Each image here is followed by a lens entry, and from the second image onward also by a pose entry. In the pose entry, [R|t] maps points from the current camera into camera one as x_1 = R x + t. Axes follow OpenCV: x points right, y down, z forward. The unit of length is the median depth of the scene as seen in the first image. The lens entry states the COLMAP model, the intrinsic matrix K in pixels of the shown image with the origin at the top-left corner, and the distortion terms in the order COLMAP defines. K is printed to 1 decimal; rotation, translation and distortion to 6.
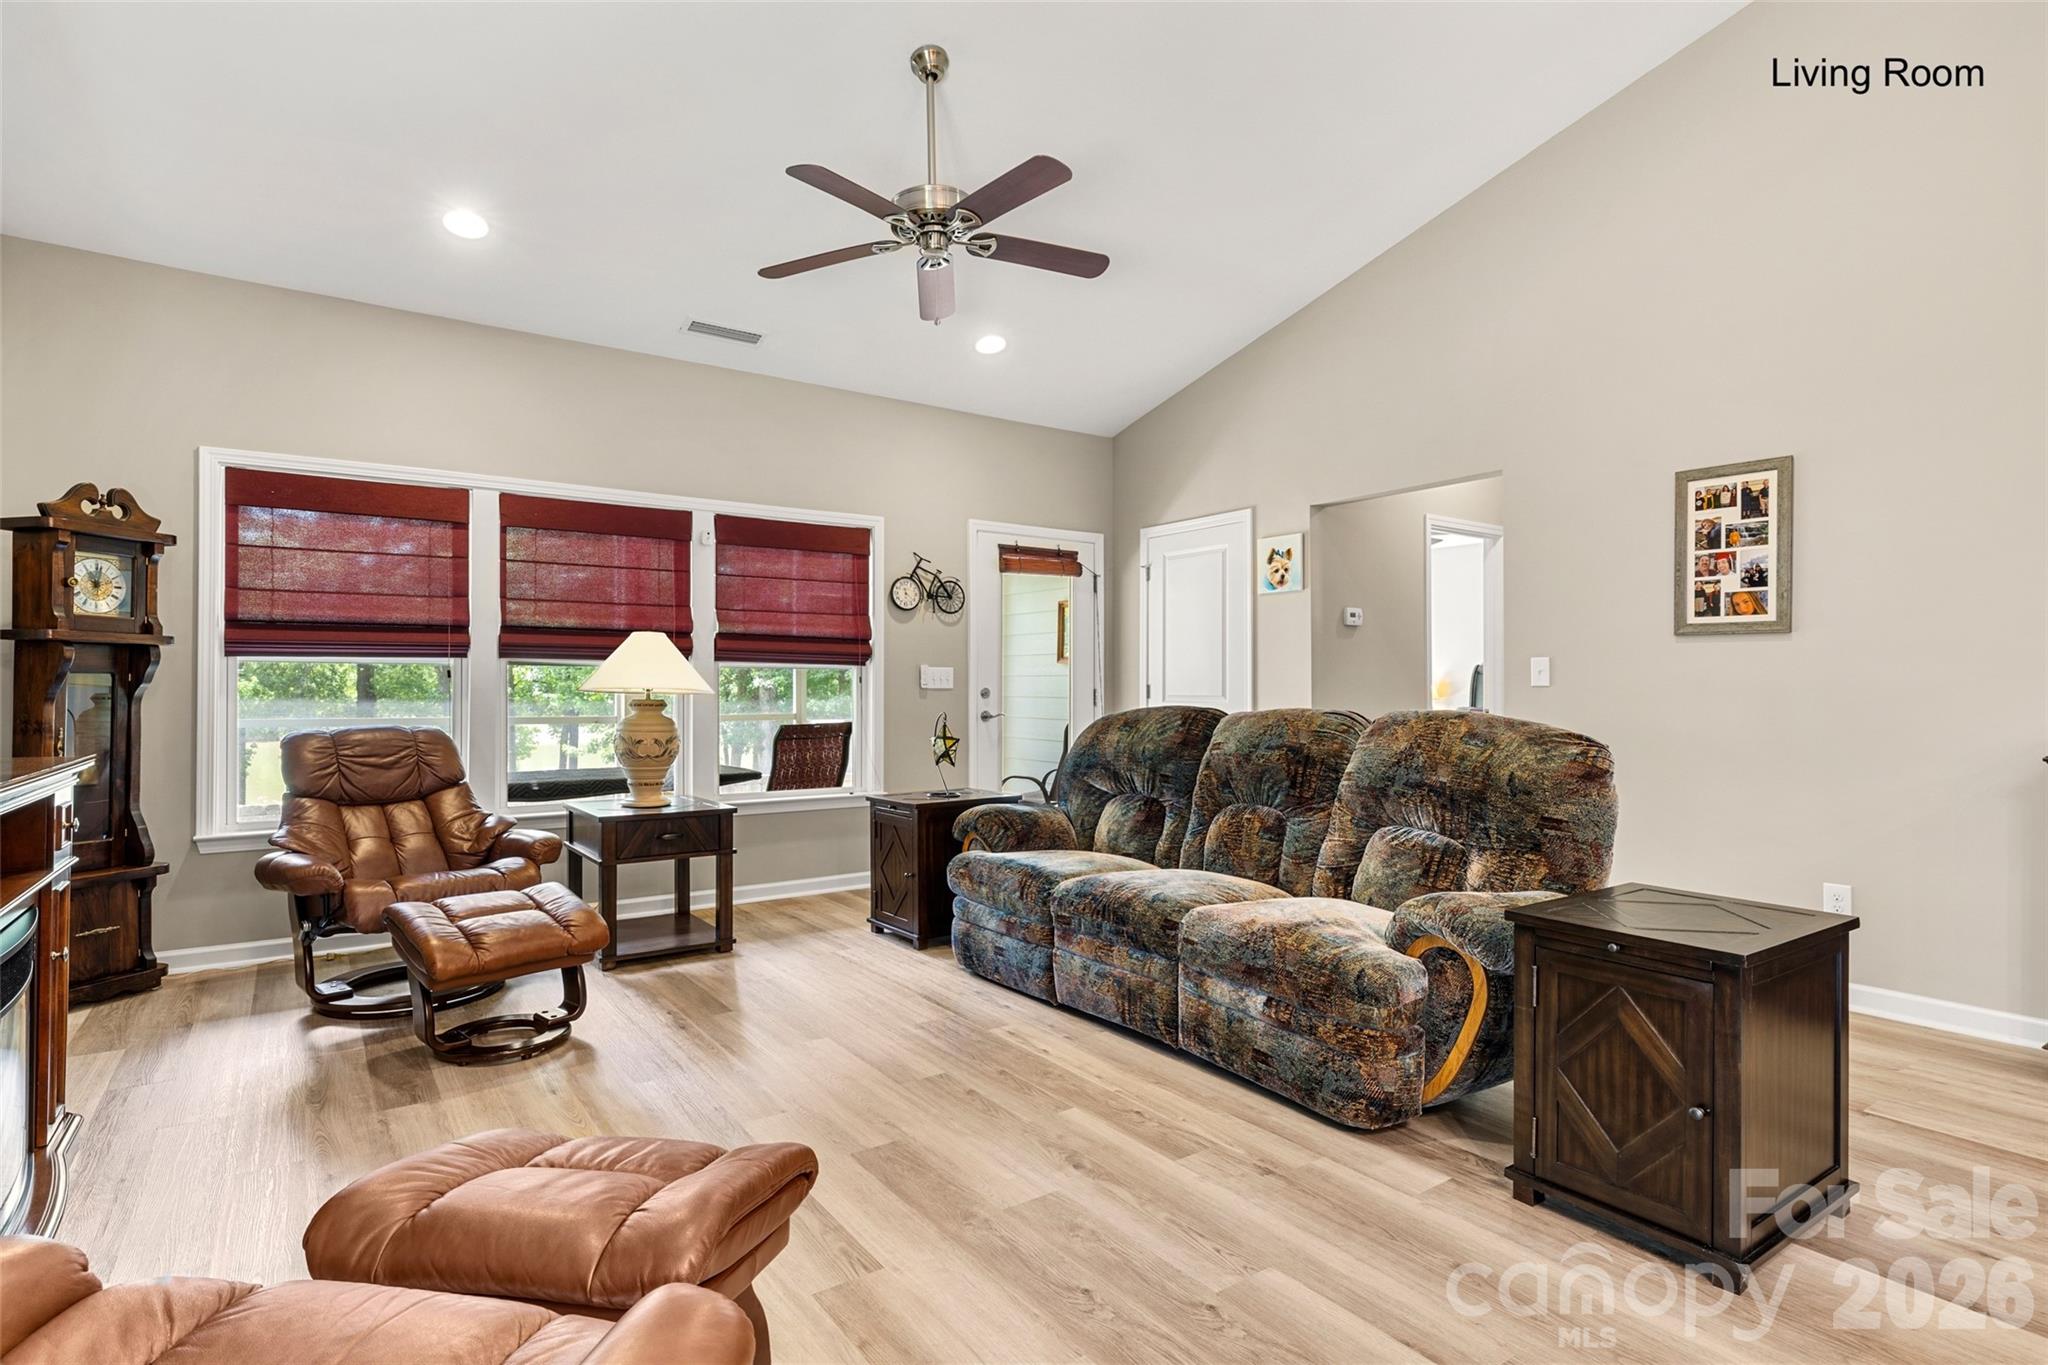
lens RADIAL K [[1020.3, 0, 1019.3], [0, 1020.3, 687.0], [0, 0, 1]] dist [-0.010435, 0.004774]
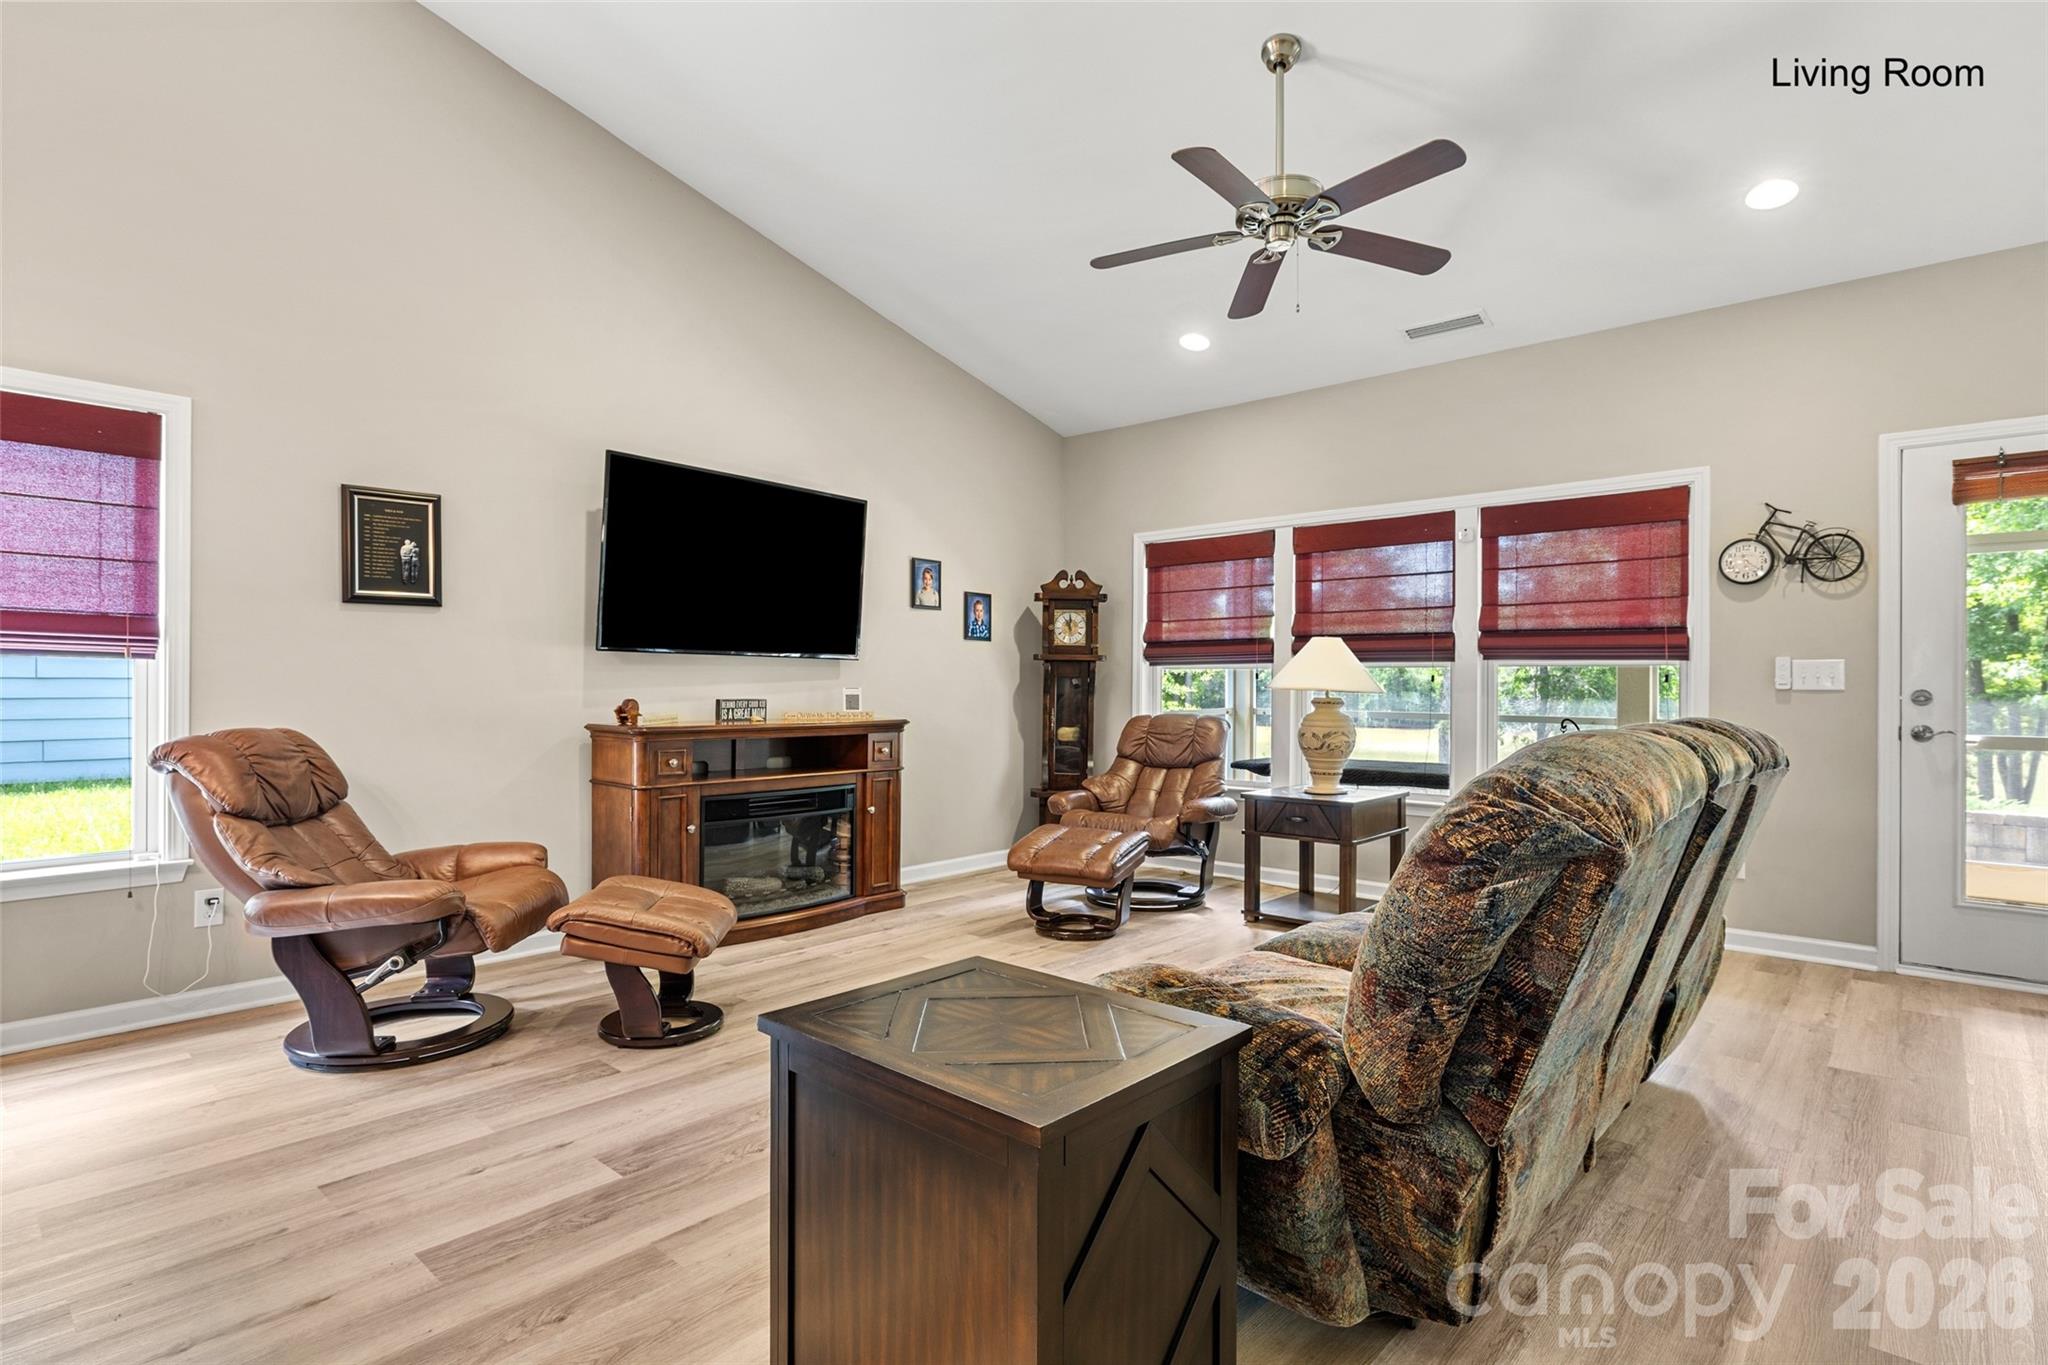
lens RADIAL K [[1020.3, 0, 1019.6], [0, 1020.3, 686.4], [0, 0, 1]] dist [-0.010435, 0.004774]
pose [[0.223177, 0.002566, -0.974774, 0.654193], [-0.003291, 0.999993, 0.001879, -0.000974], [0.974772, 0.002789, 0.223184, 0.429718]]
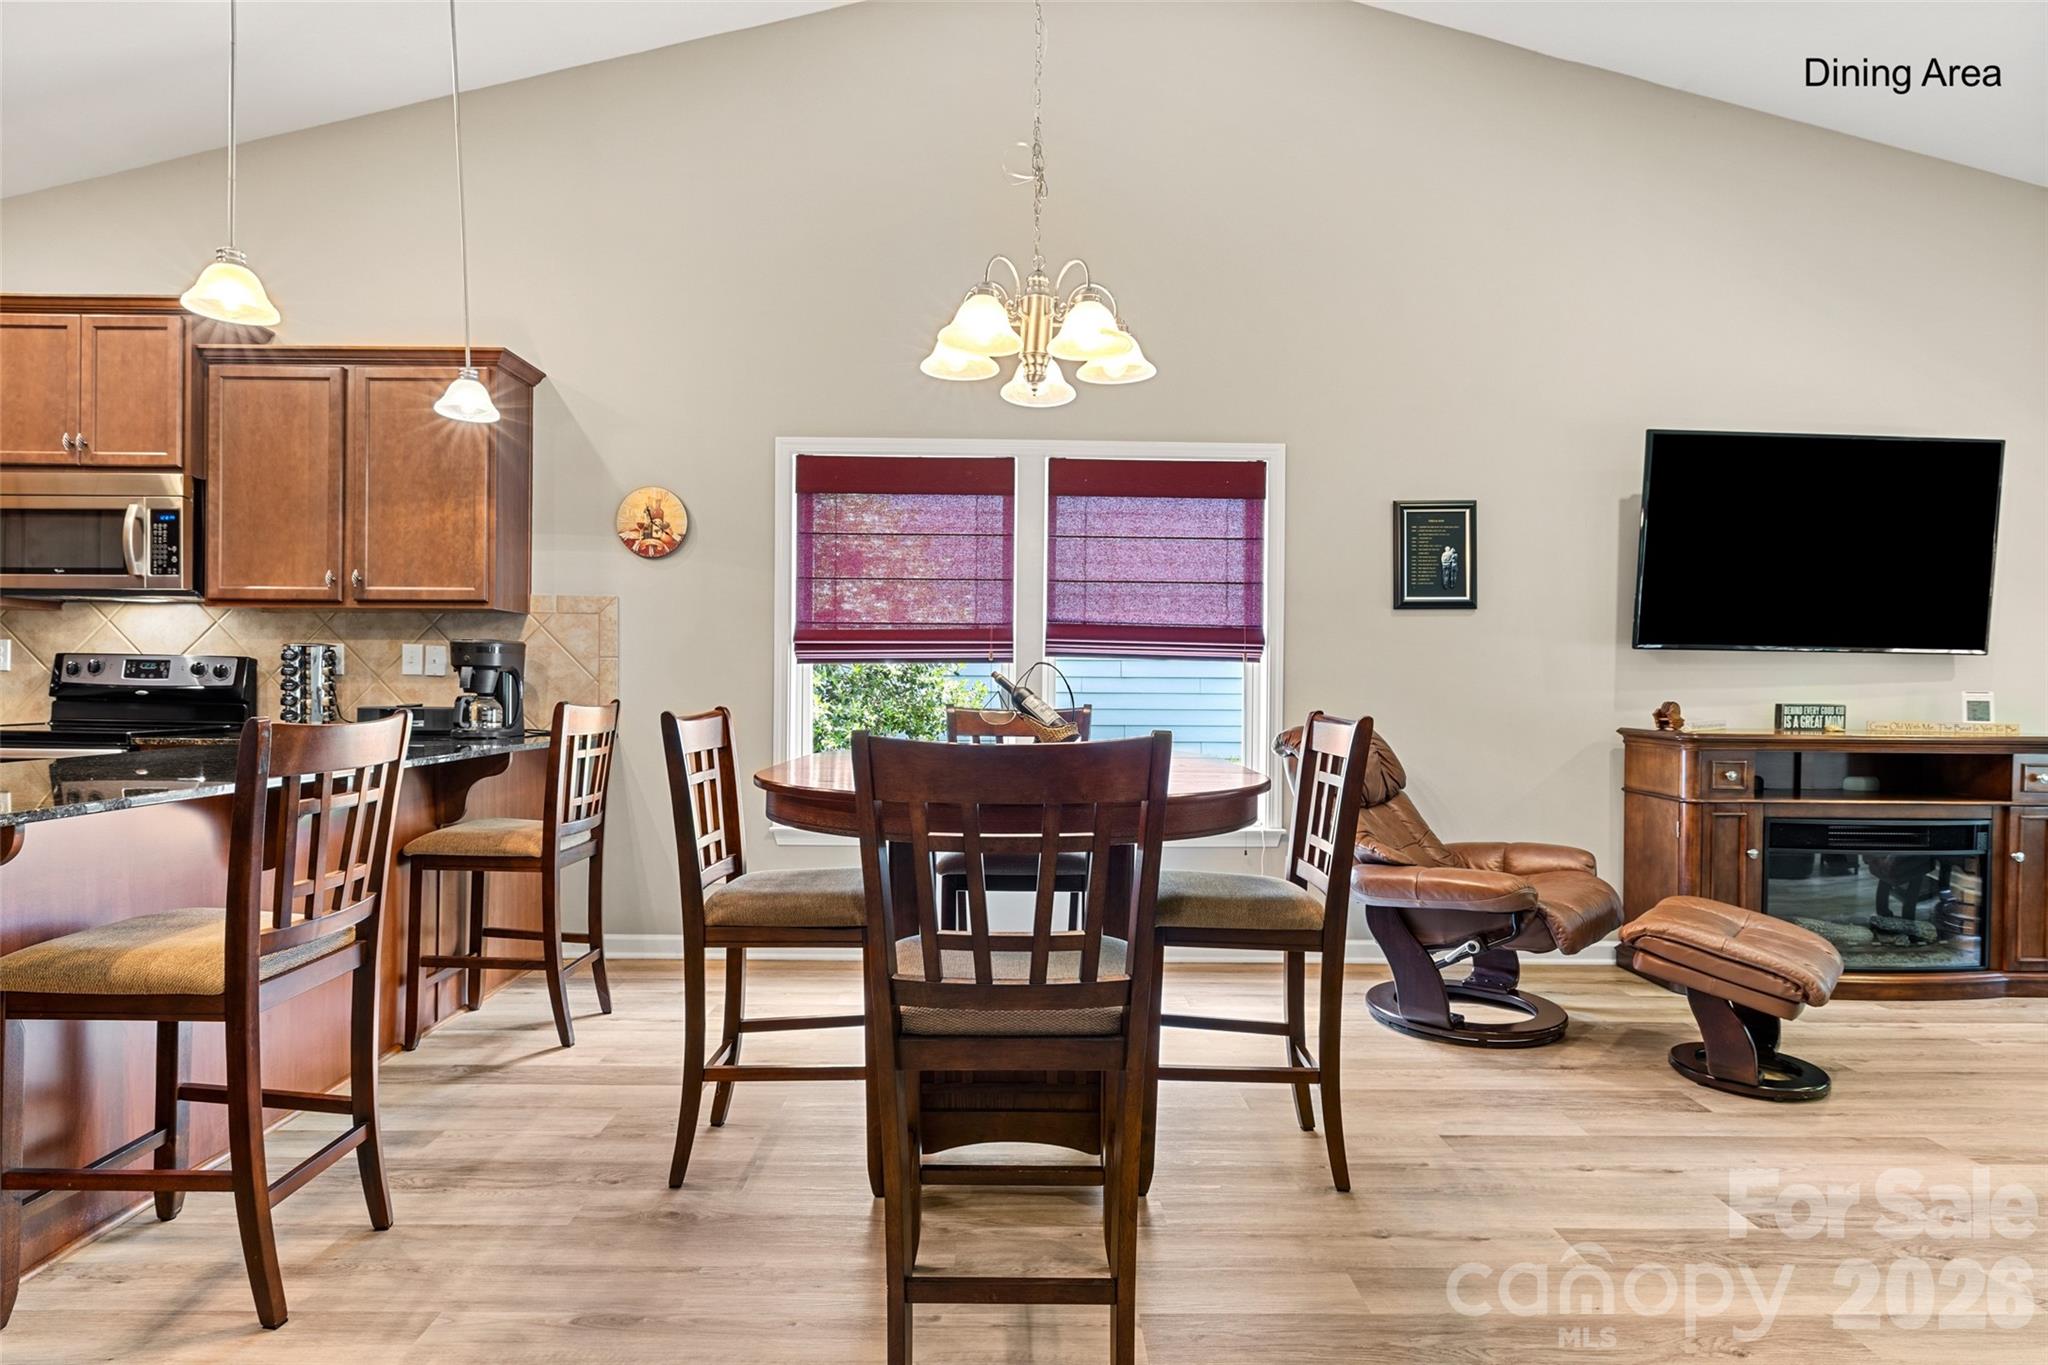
lens RADIAL K [[1086.1, 0, 1018.9], [0, 1086.1, 685.4], [0, 0, 1]] dist [-0.001141, -0.000022]
pose [[-0.563210, 0.001227, -0.826313, 0.715217], [-0.008384, 0.999939, 0.007199, -0.002070], [0.826272, 0.010982, -0.563165, 0.343969]]
